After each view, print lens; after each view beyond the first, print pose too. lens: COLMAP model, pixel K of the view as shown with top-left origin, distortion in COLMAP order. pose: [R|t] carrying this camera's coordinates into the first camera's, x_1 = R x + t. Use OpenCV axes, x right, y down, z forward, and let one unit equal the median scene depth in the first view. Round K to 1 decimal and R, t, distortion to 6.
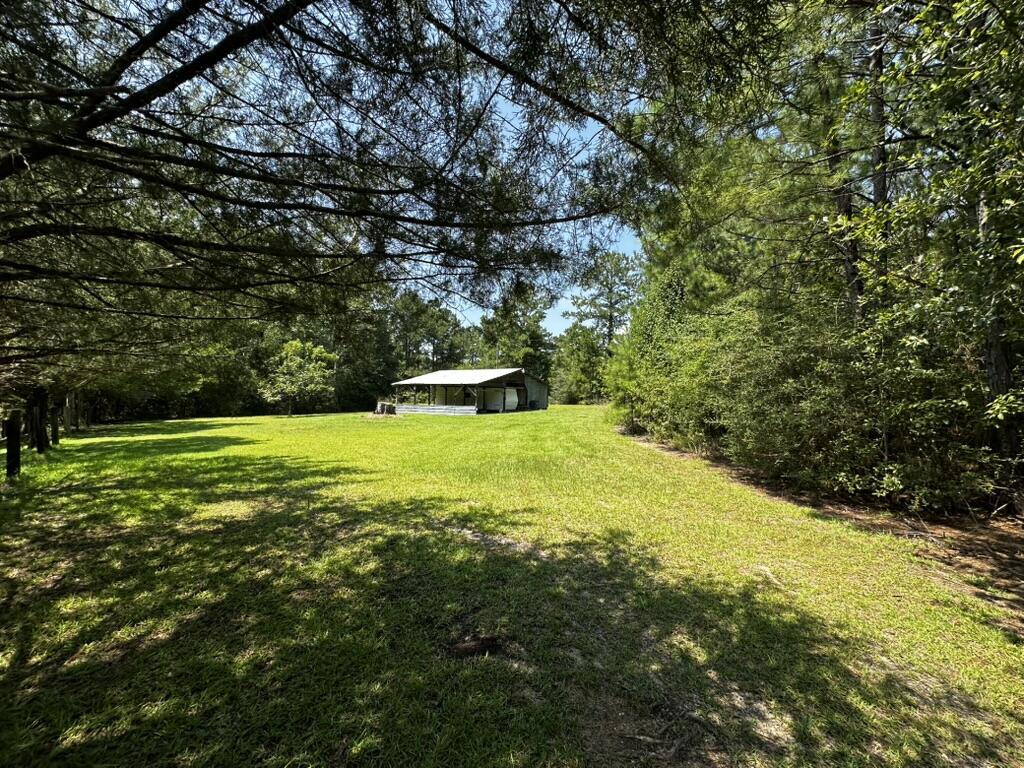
lens RADIAL K [[407.3, 0, 511.4], [0, 407.3, 382.4], [0, 0, 1]] dist [-0.003379, 0.000213]
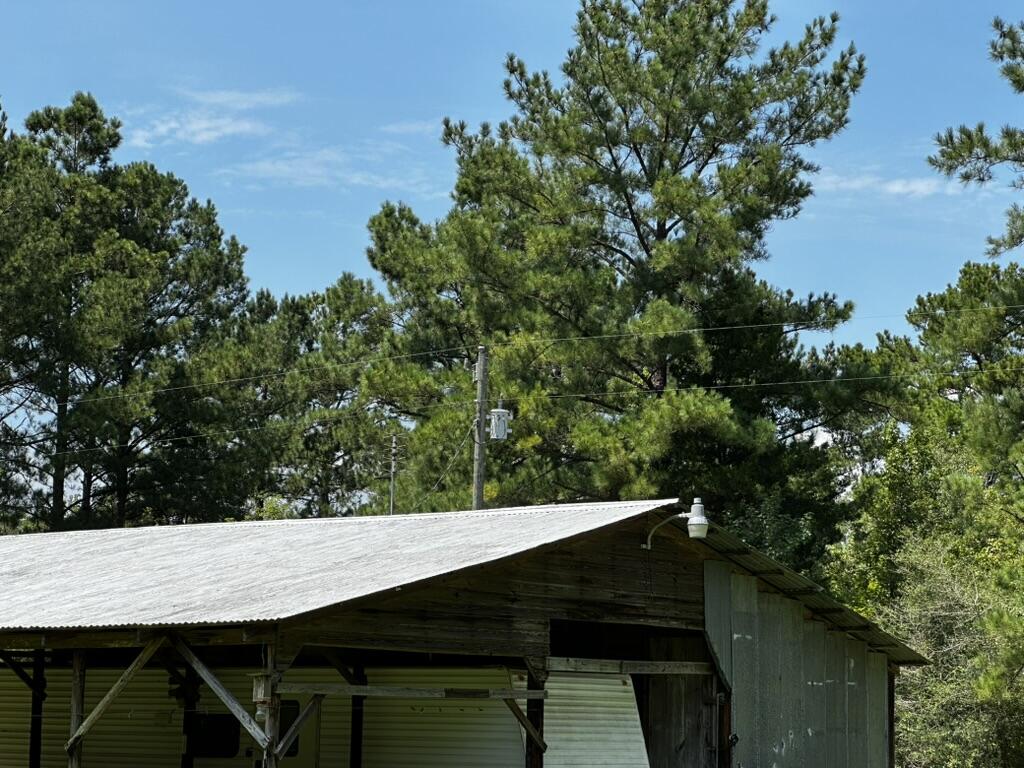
lens RADIAL K [[2326.9, 0, 512.0], [0, 2326.9, 384.0], [0, 0, 1]] dist [0.024590, 0.190245]
pose [[0.999702, -0.008111, -0.023044, -0.003732], [0.005415, 0.993379, -0.114755, 0.004509], [0.023822, 0.114596, 0.993127, 0.174732]]
